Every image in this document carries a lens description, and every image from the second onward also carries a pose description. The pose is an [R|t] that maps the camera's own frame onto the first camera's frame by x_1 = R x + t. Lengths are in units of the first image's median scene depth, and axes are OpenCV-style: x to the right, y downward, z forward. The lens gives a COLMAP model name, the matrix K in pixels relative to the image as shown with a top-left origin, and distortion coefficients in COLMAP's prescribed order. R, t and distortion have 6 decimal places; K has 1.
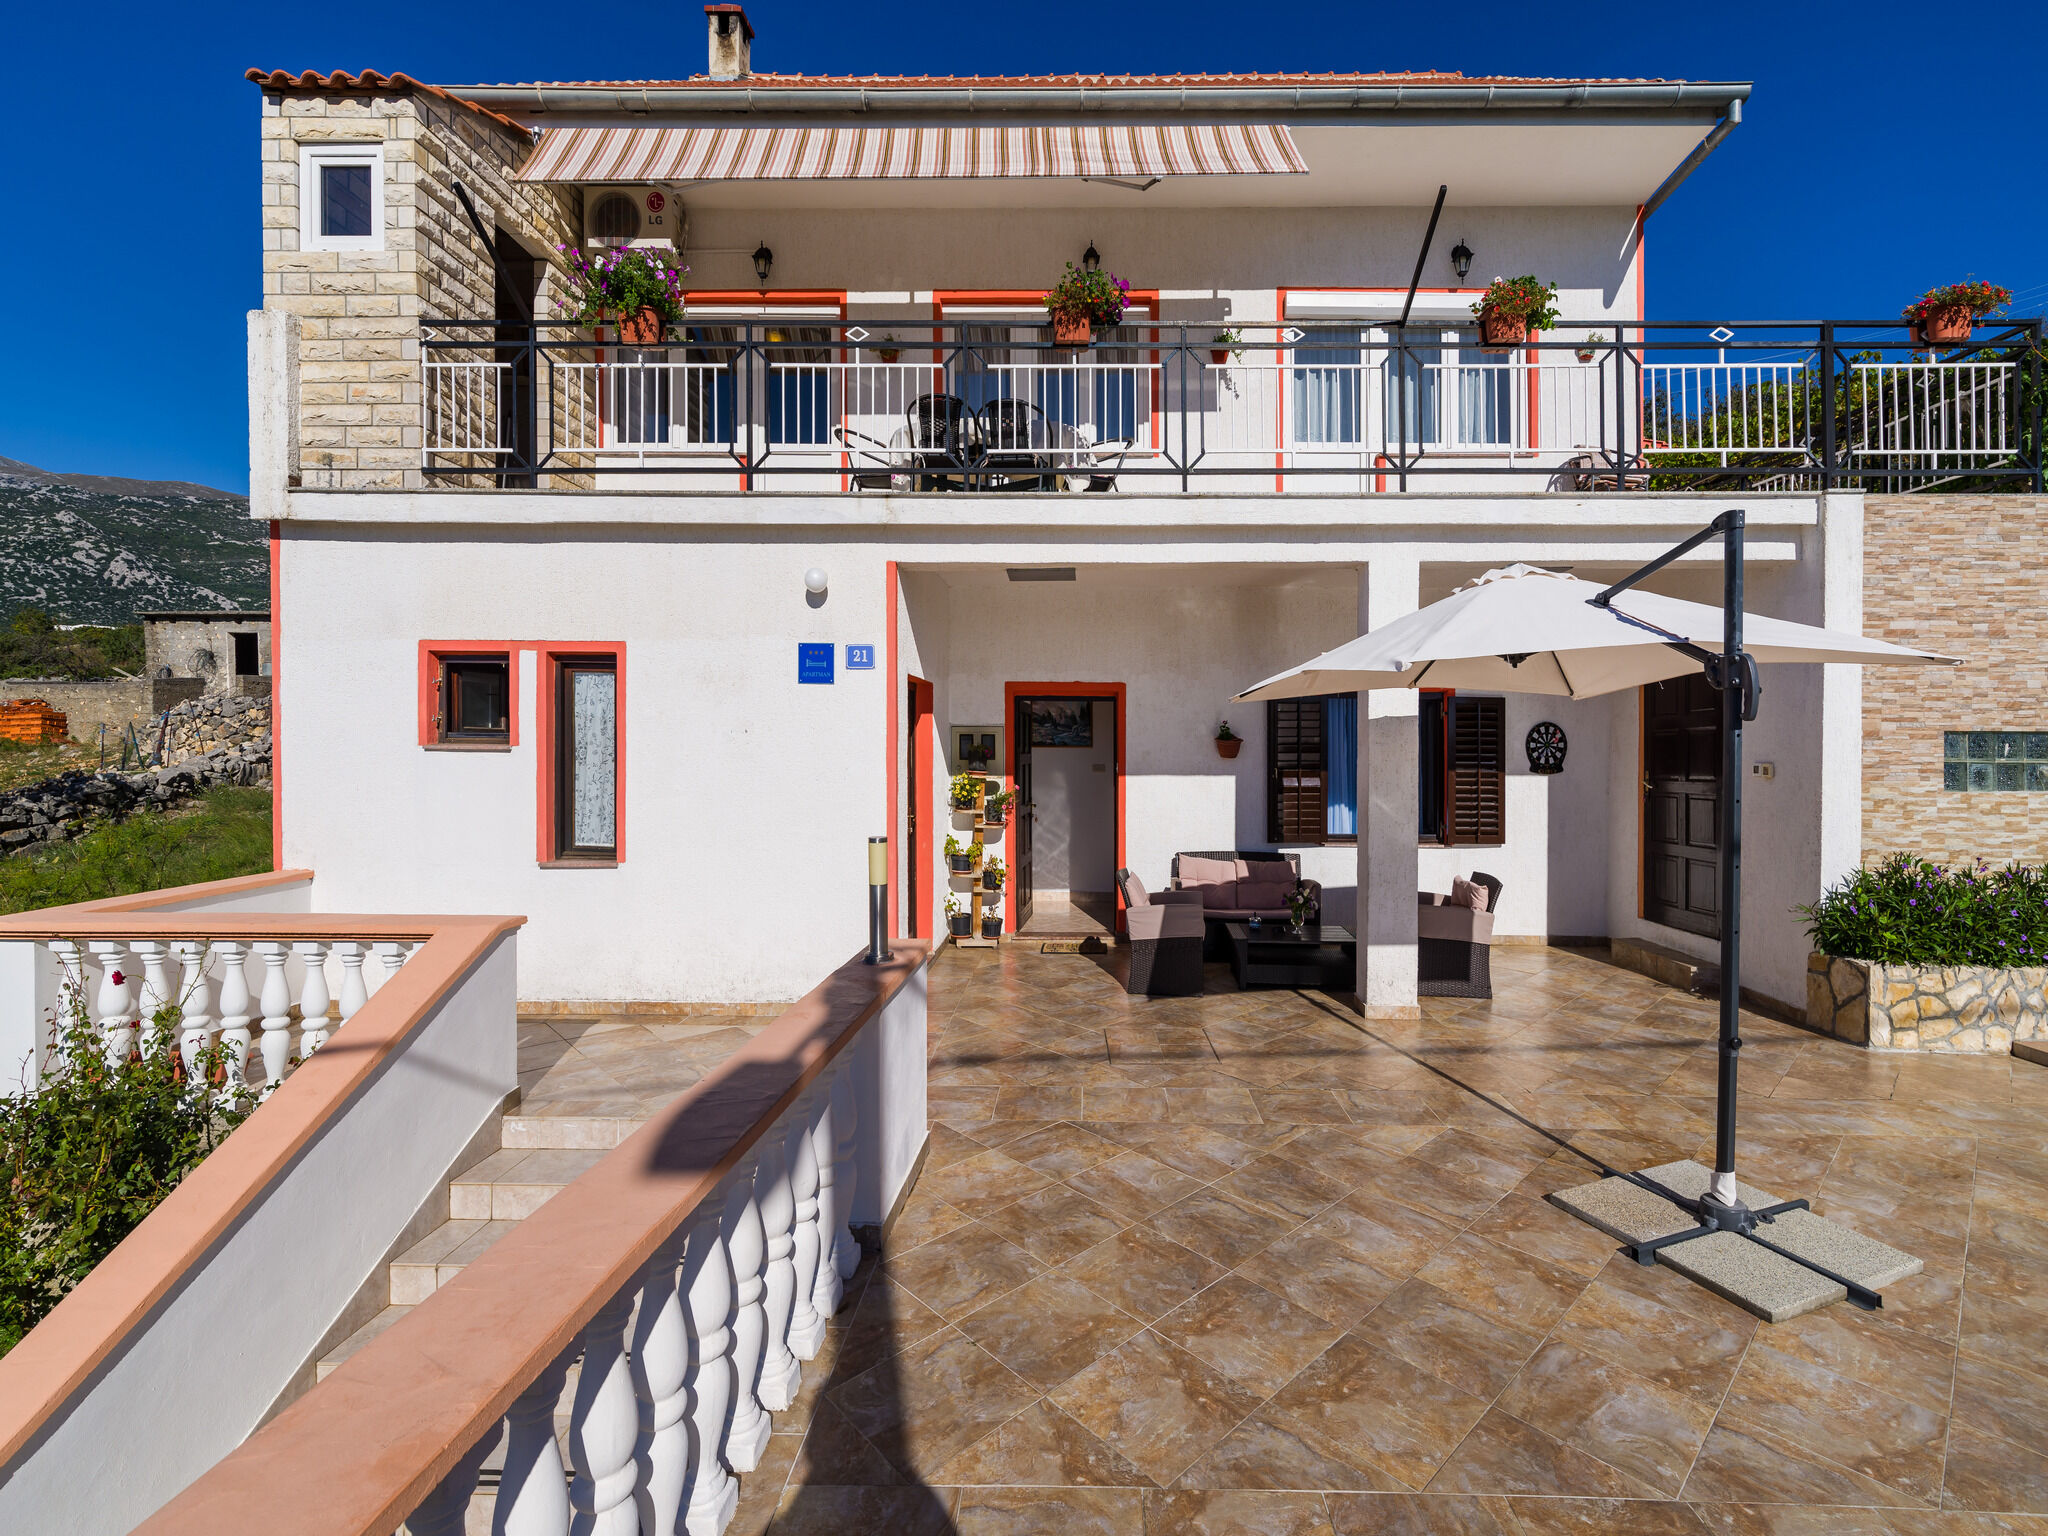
lens RADIAL K [[896.8, 0, 1097.7], [0, 896.8, 739.4], [0, 0, 1]] dist [-0.000234, 0.001201]
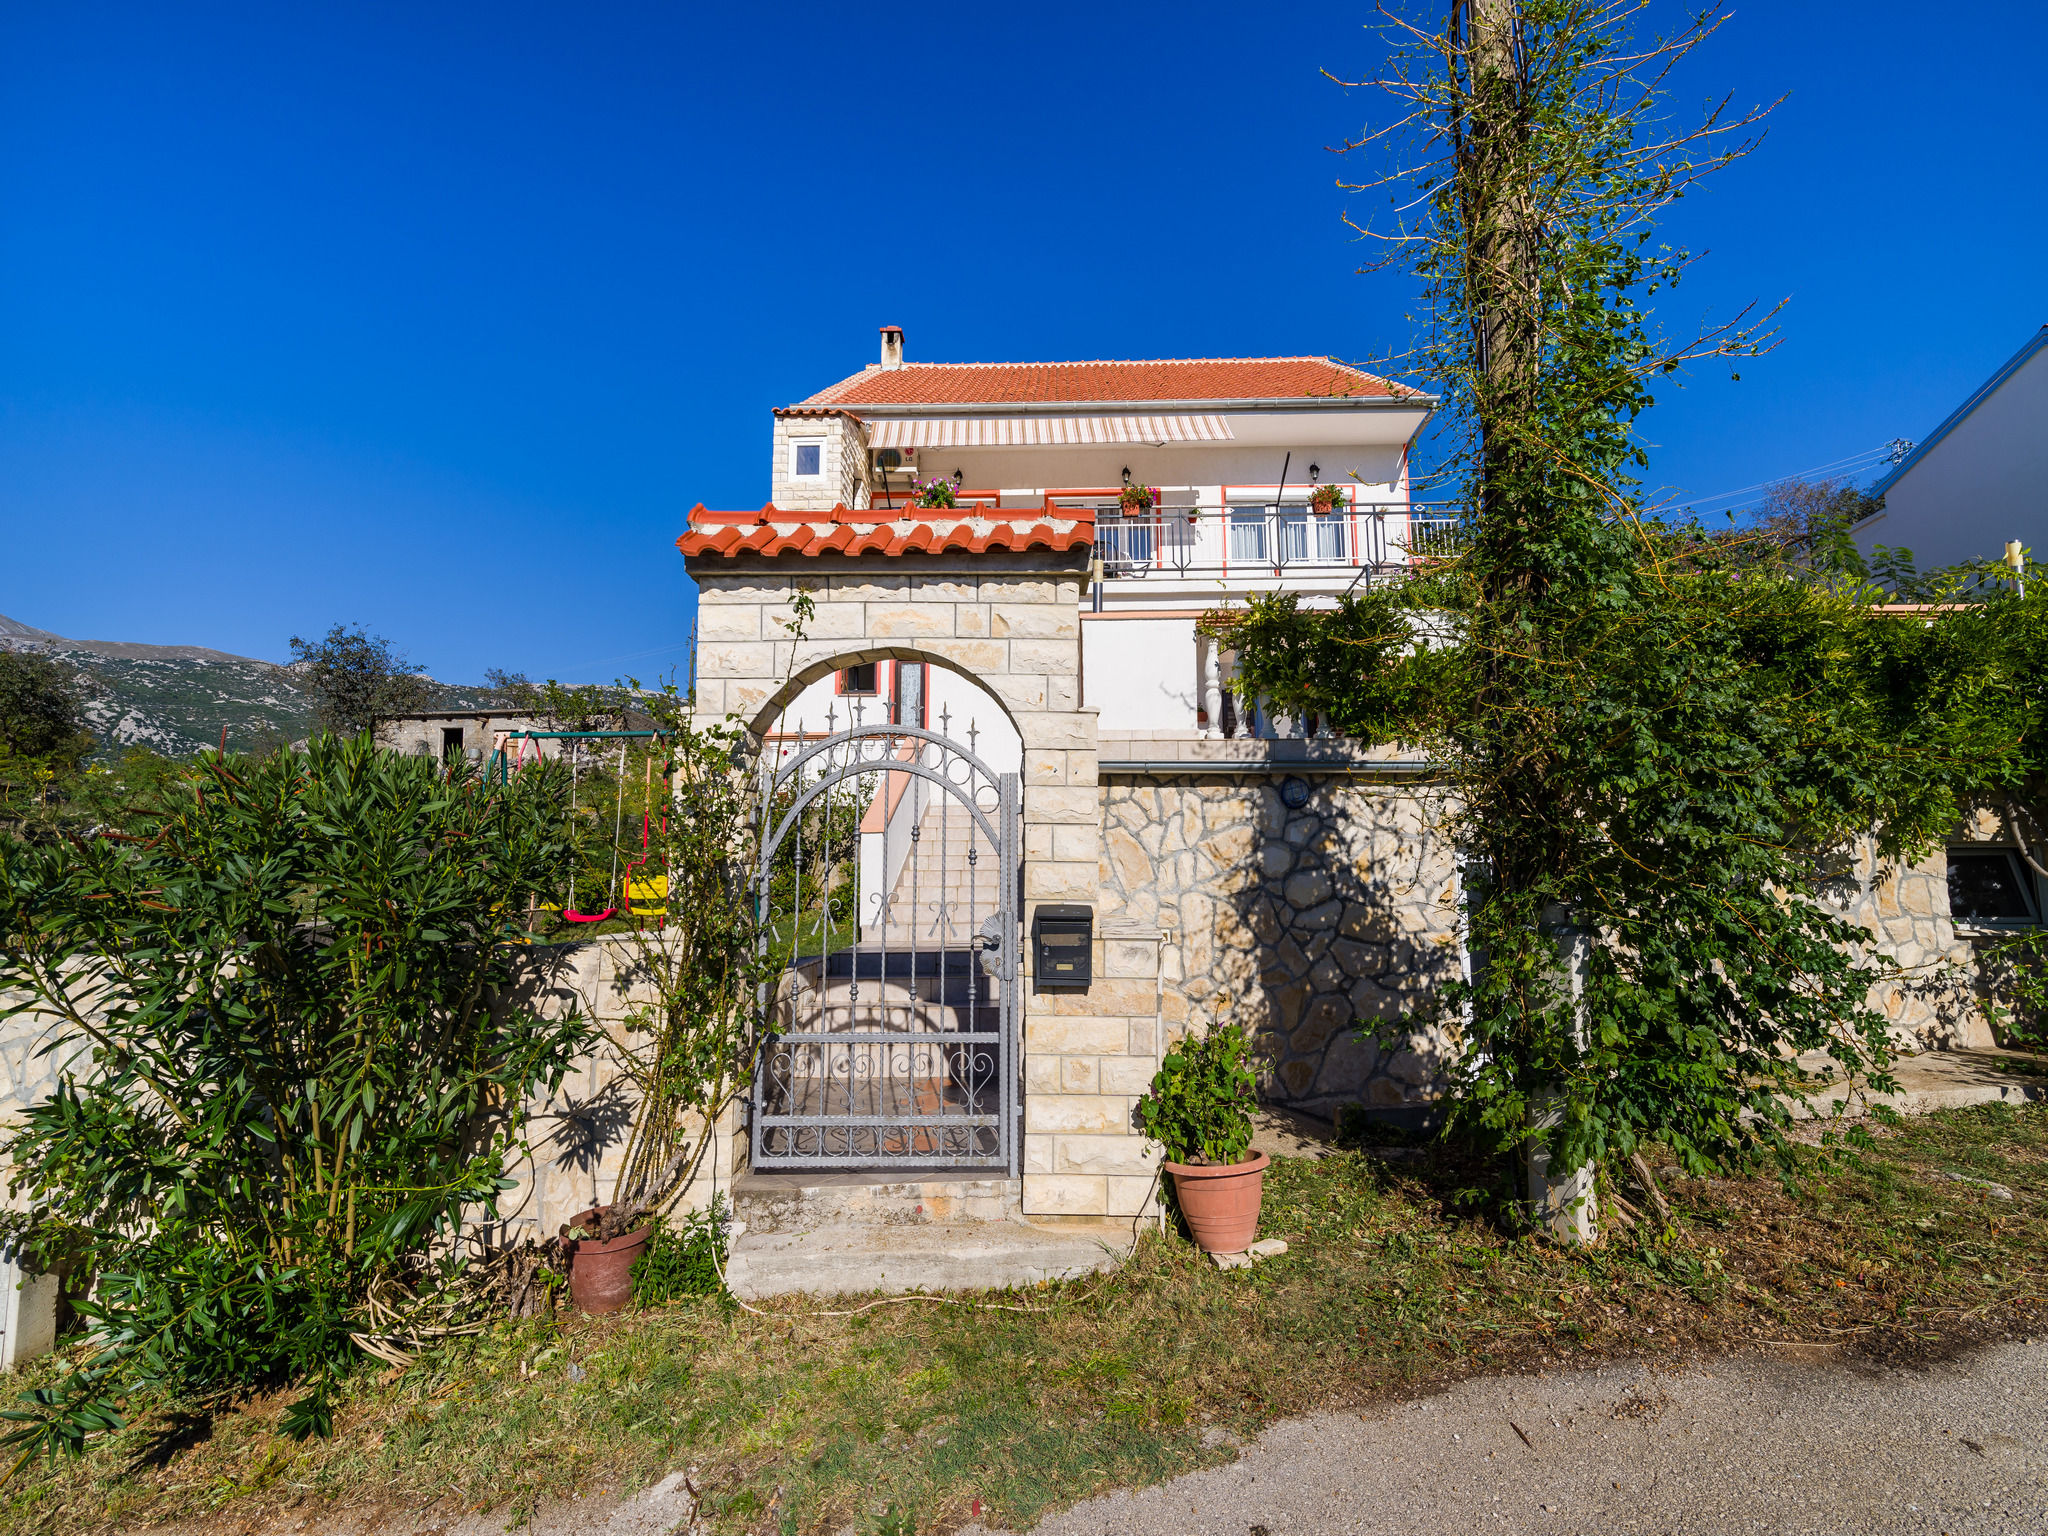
lens RADIAL K [[896.8, 0, 1025.8], [0, 896.8, 780.9], [0, 0, 1]] dist [-0.000234, 0.001201]
pose [[0.999525, -0.004187, -0.030538, -0.111744], [0.000413, 0.992464, -0.122538, 0.245482], [0.030821, 0.122467, 0.991994, -0.574995]]
